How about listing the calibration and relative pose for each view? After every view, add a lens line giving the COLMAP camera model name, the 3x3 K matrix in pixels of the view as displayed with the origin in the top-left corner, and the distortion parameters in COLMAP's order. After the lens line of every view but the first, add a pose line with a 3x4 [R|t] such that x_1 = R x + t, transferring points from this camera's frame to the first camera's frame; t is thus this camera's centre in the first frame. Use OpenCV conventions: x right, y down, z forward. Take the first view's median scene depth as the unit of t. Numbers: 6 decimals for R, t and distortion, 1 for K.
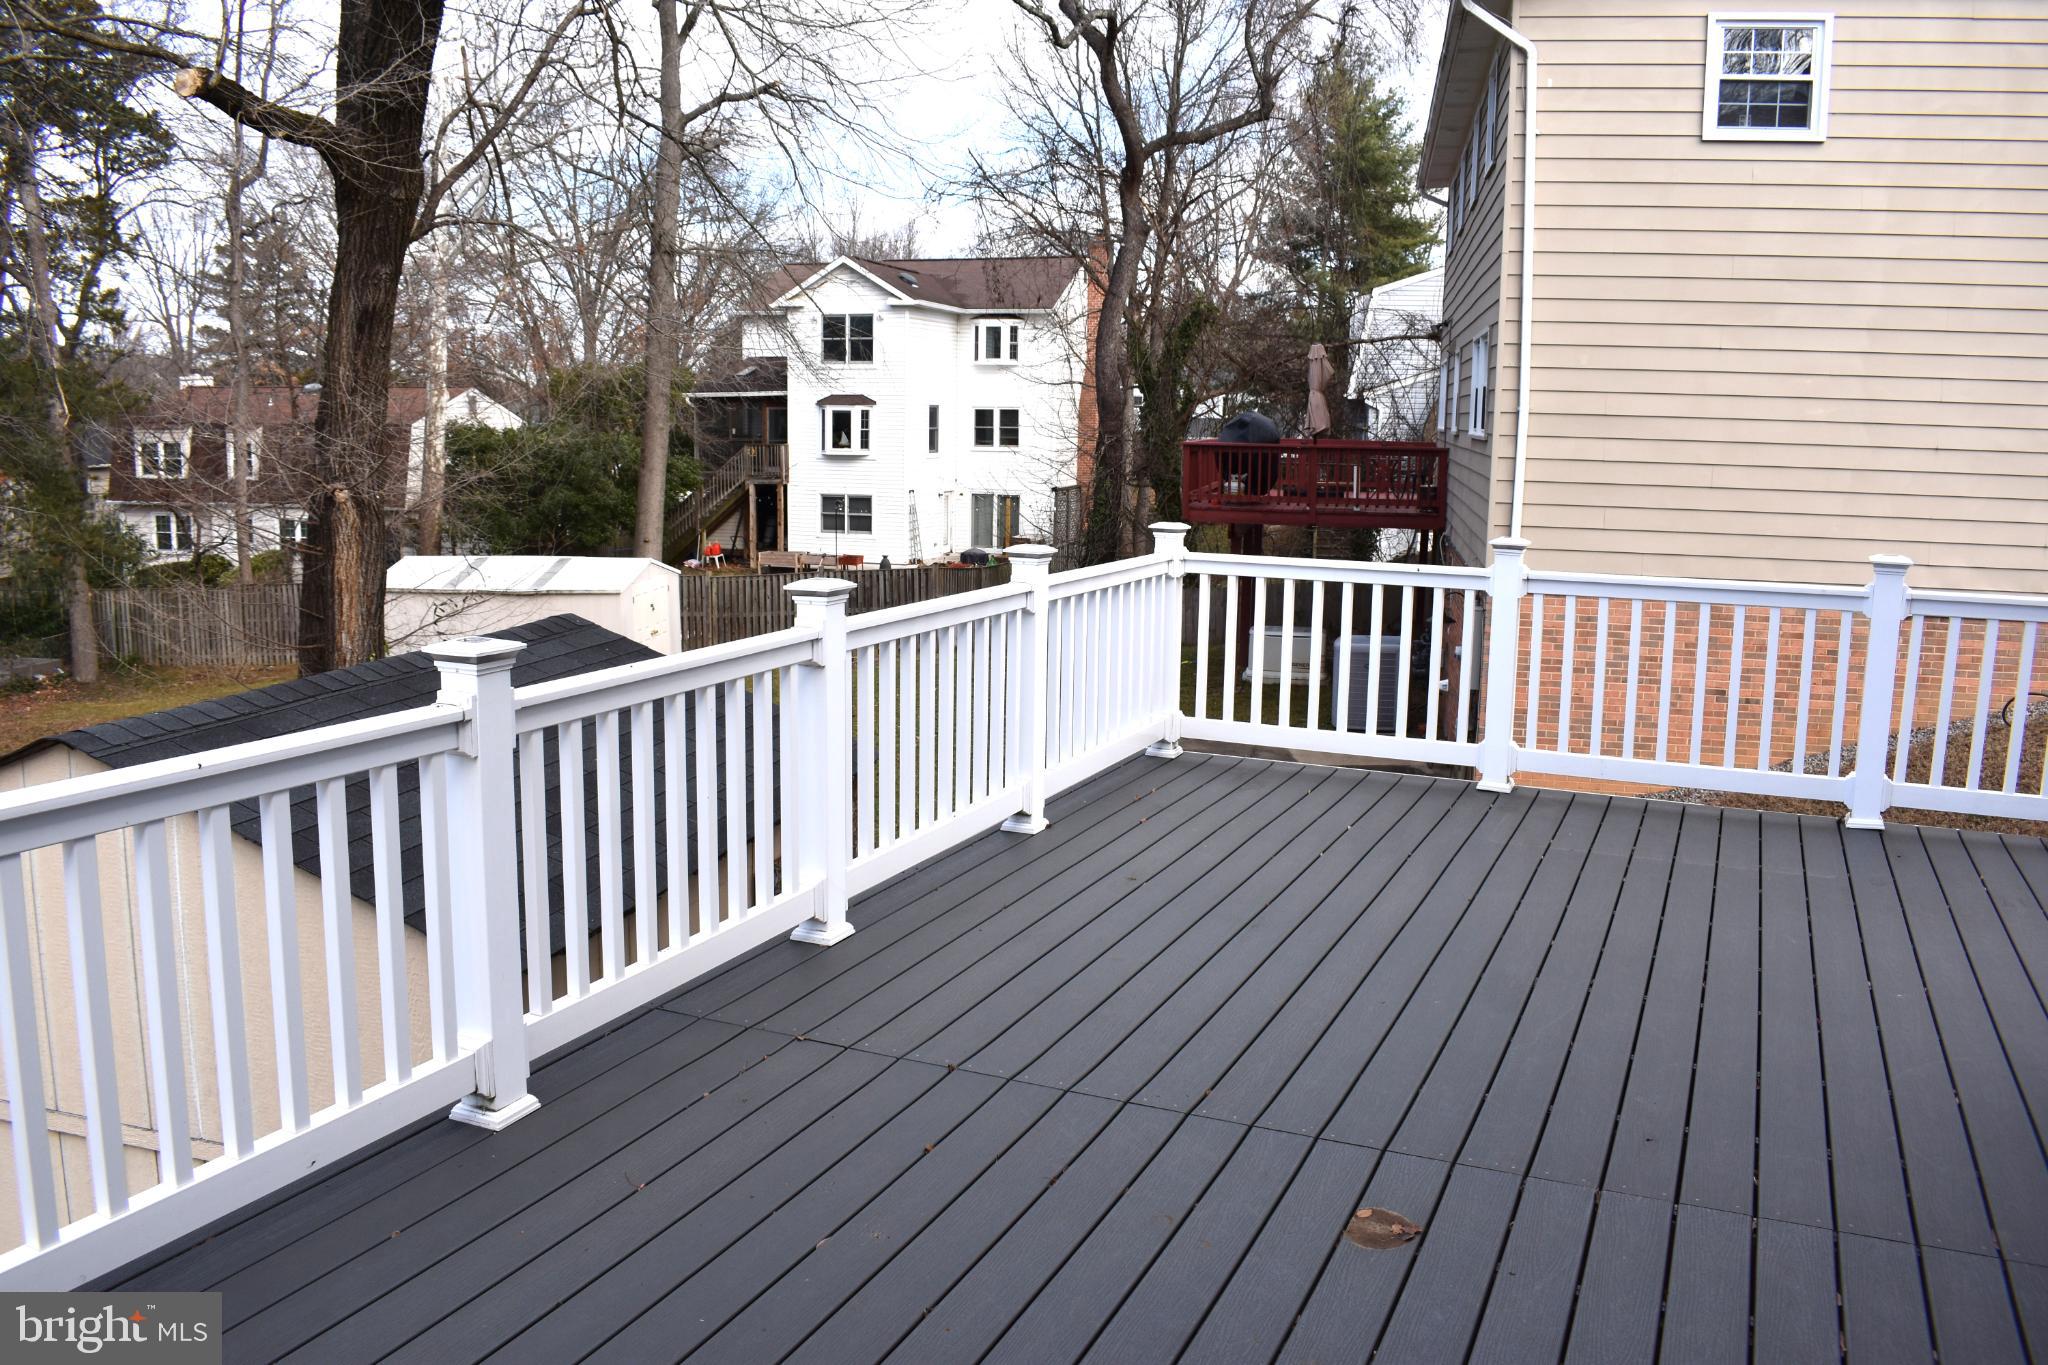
lens RADIAL K [[1593.1, 0, 1023.4], [0, 1593.1, 686.5], [0, 0, 1]] dist [-0.099711, 0.014741]
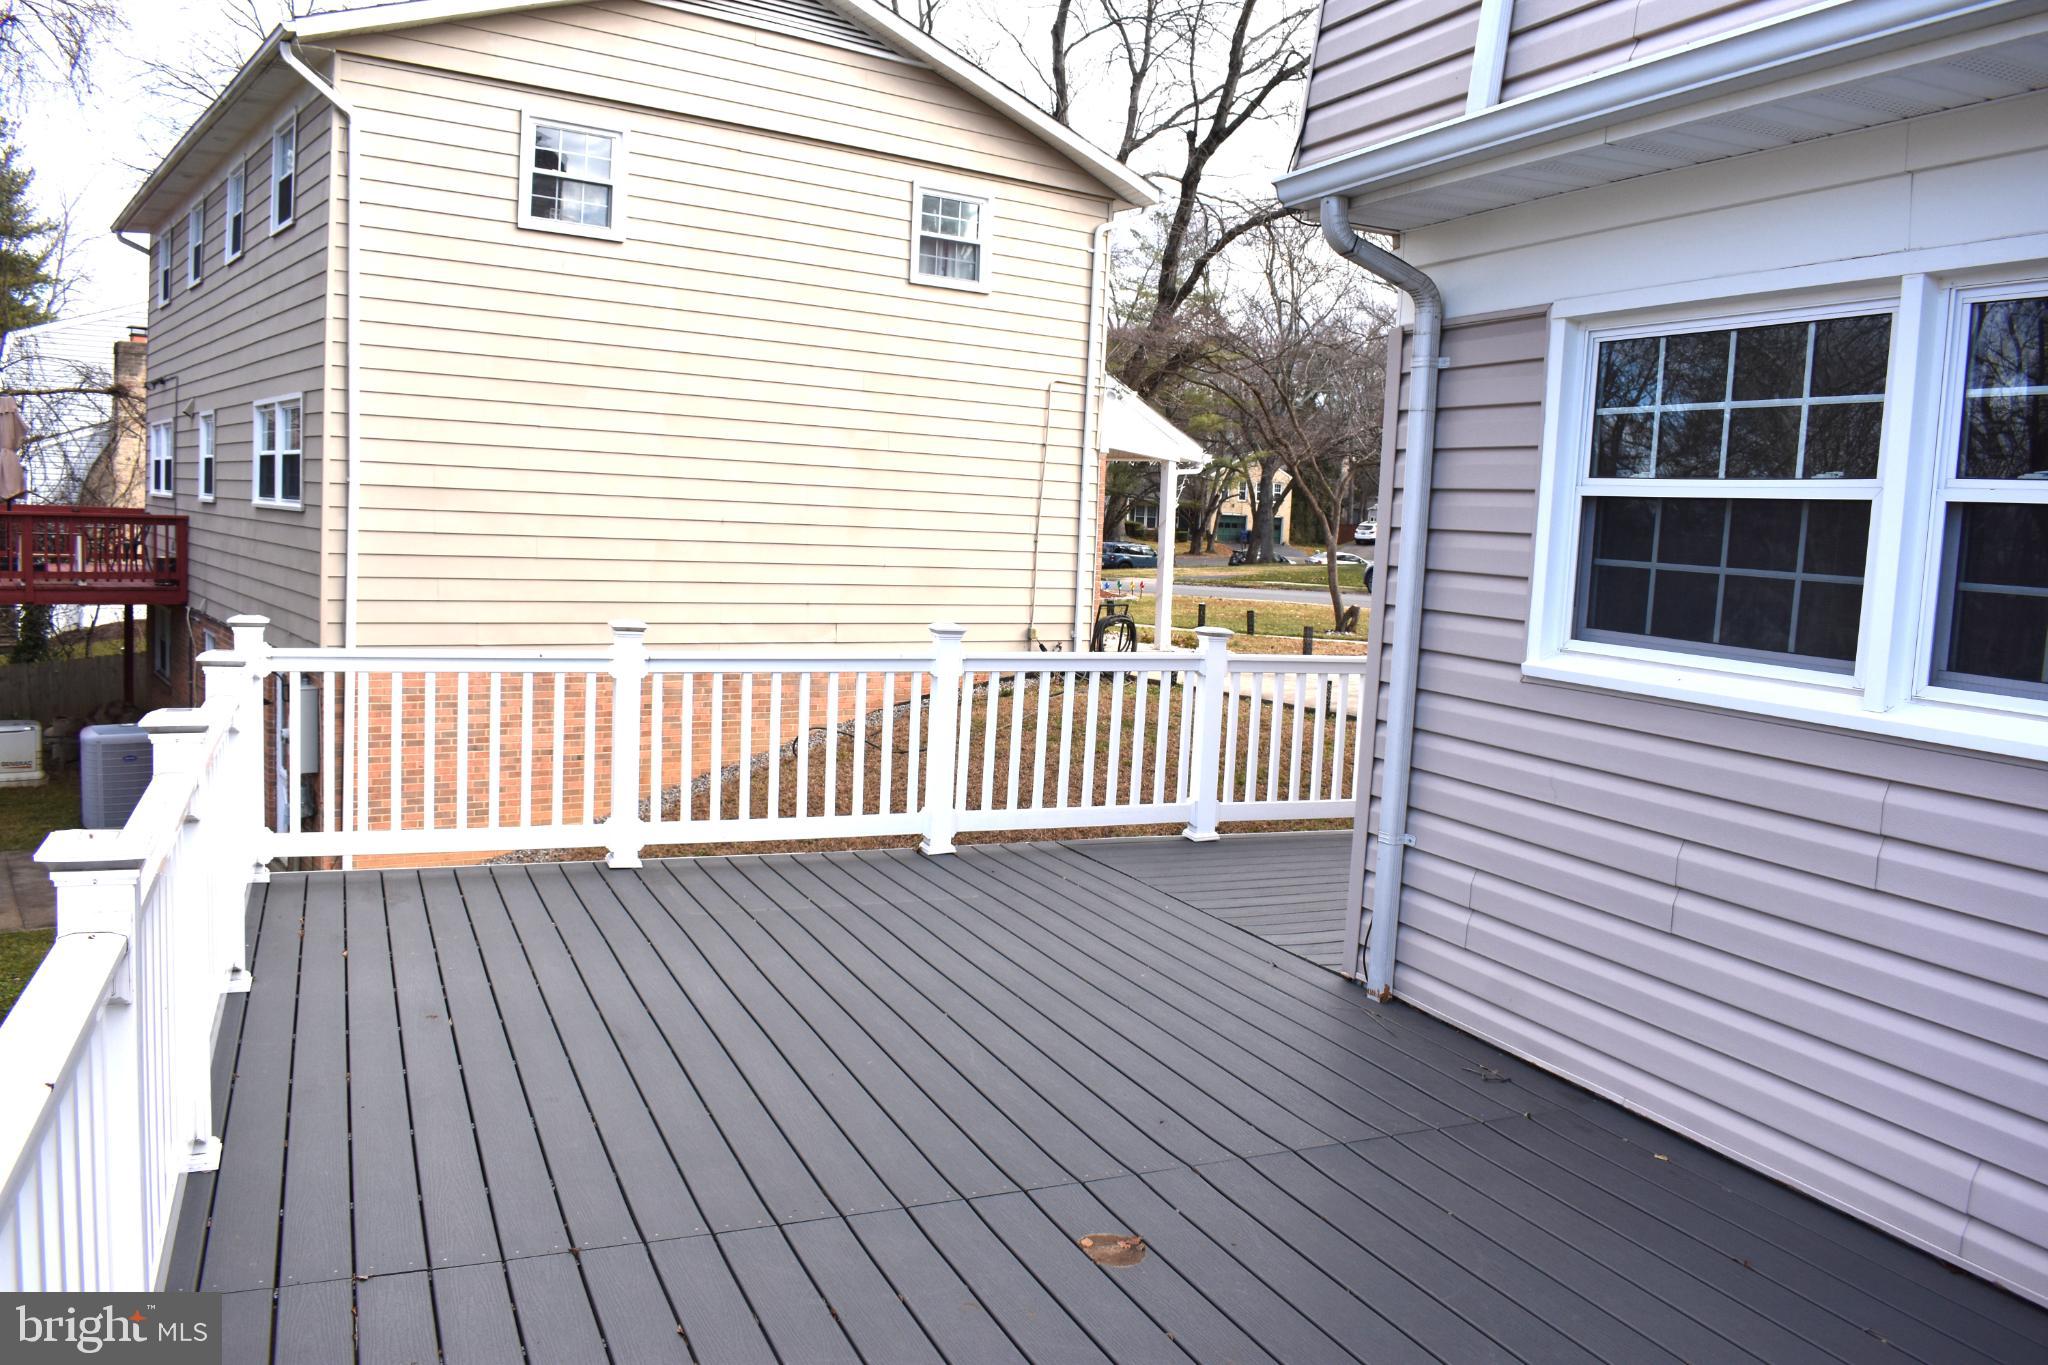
lens RADIAL K [[1593.1, 0, 1025.7], [0, 1593.1, 678.9], [0, 0, 1]] dist [-0.099711, 0.014741]
pose [[0.662302, -0.056216, 0.747125, -0.141162], [0.088519, 0.996068, -0.003522, -0.014203], [-0.743989, 0.068467, 0.664674, 0.059383]]
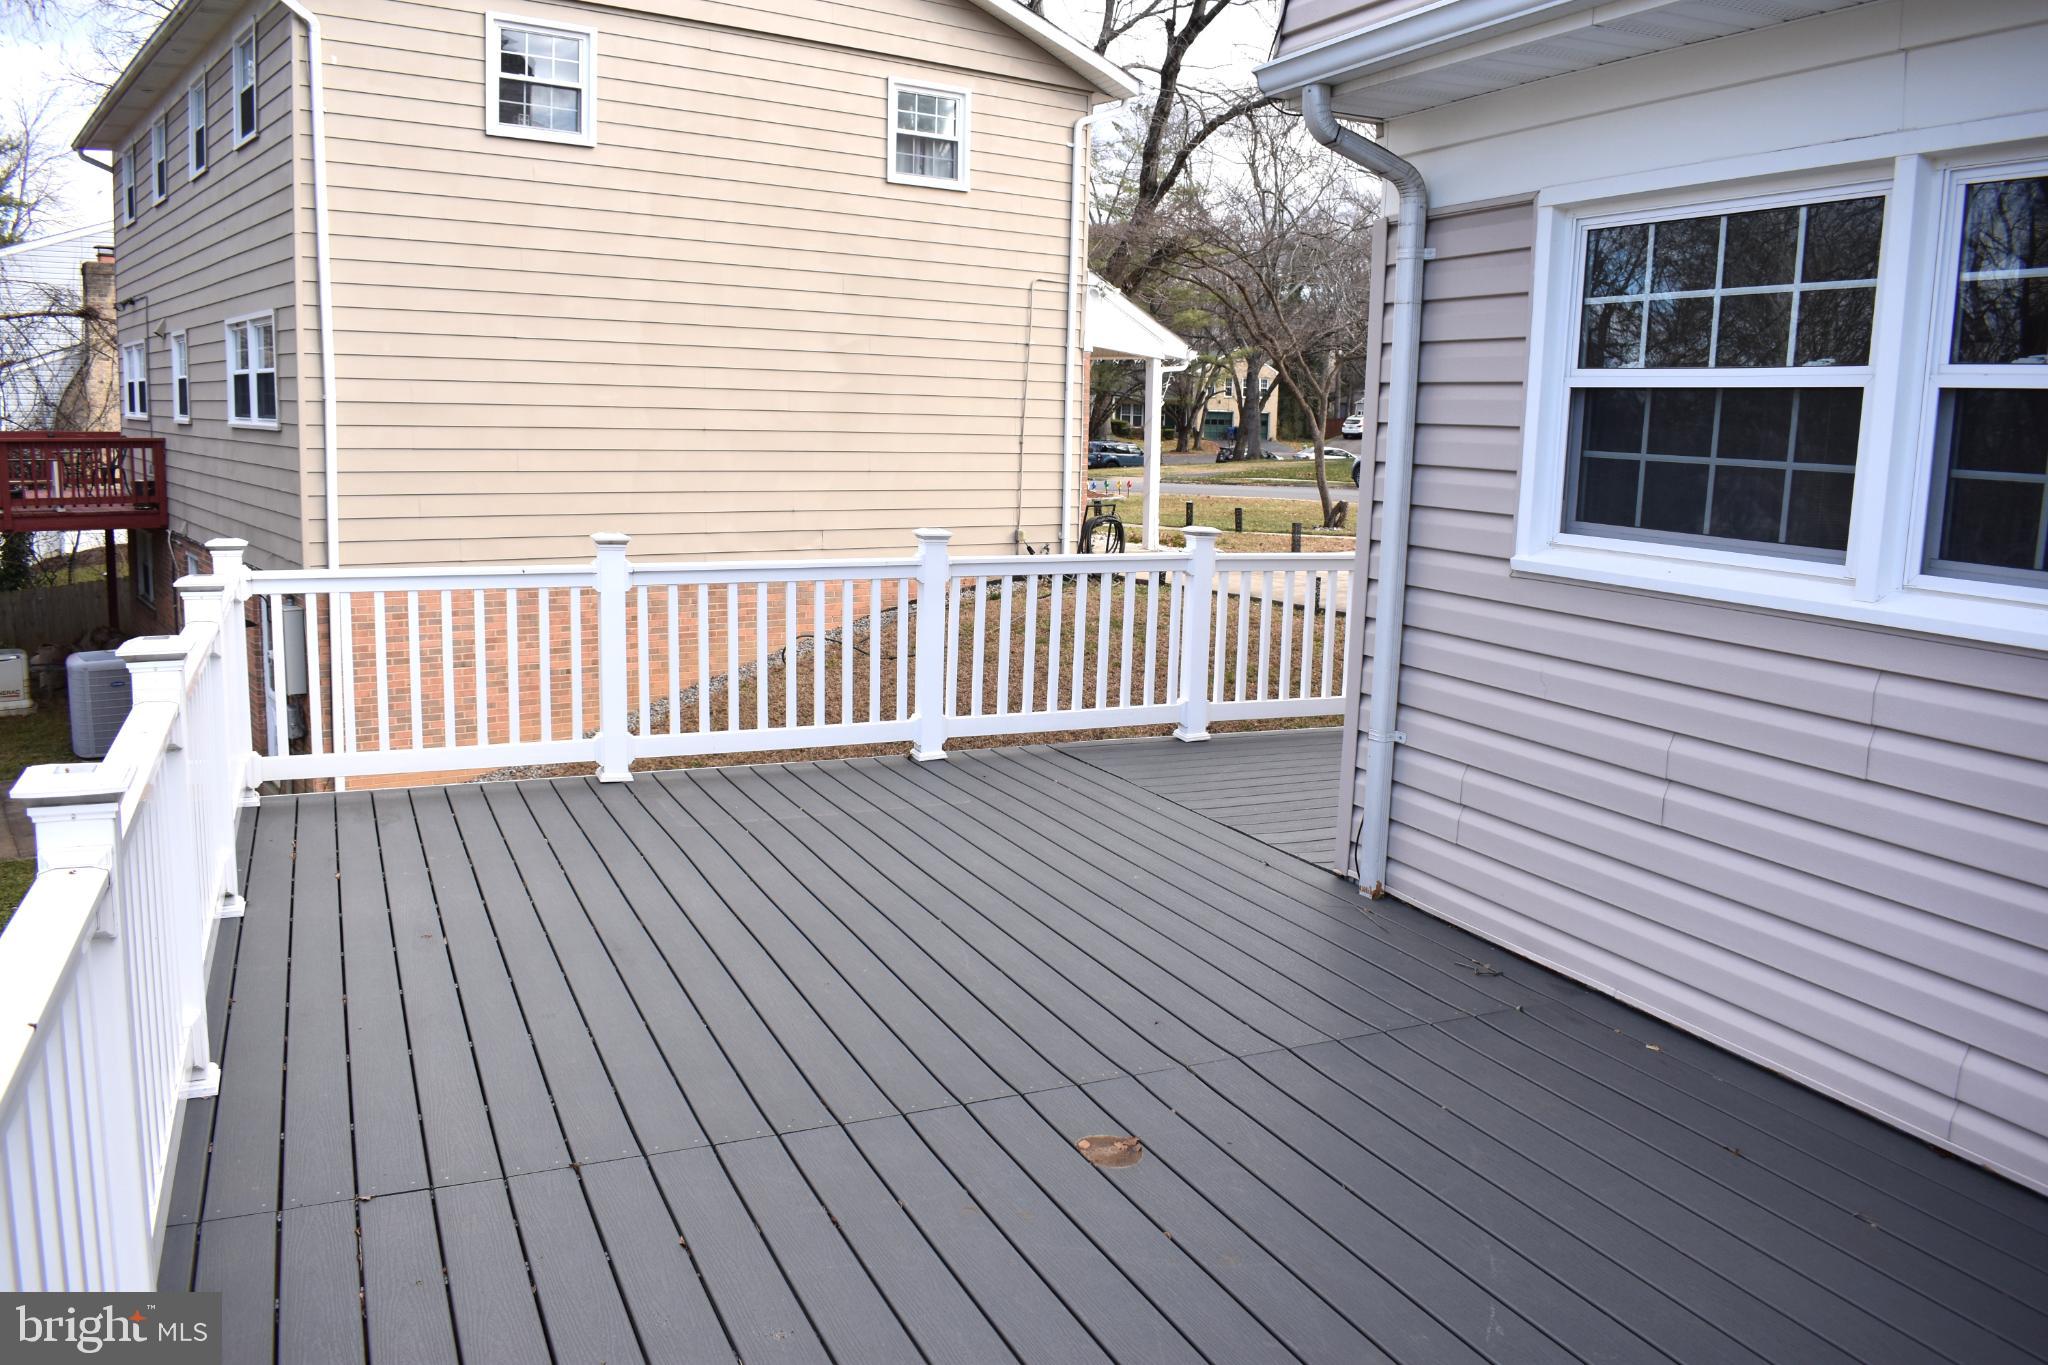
lens RADIAL K [[1593.1, 0, 1027.8], [0, 1593.1, 677.5], [0, 0, 1]] dist [-0.099711, 0.014741]
pose [[0.654740, -0.116379, 0.746841, -0.139021], [0.110486, 0.992198, 0.057752, -0.014775], [-0.747736, 0.044703, 0.662490, 0.060322]]
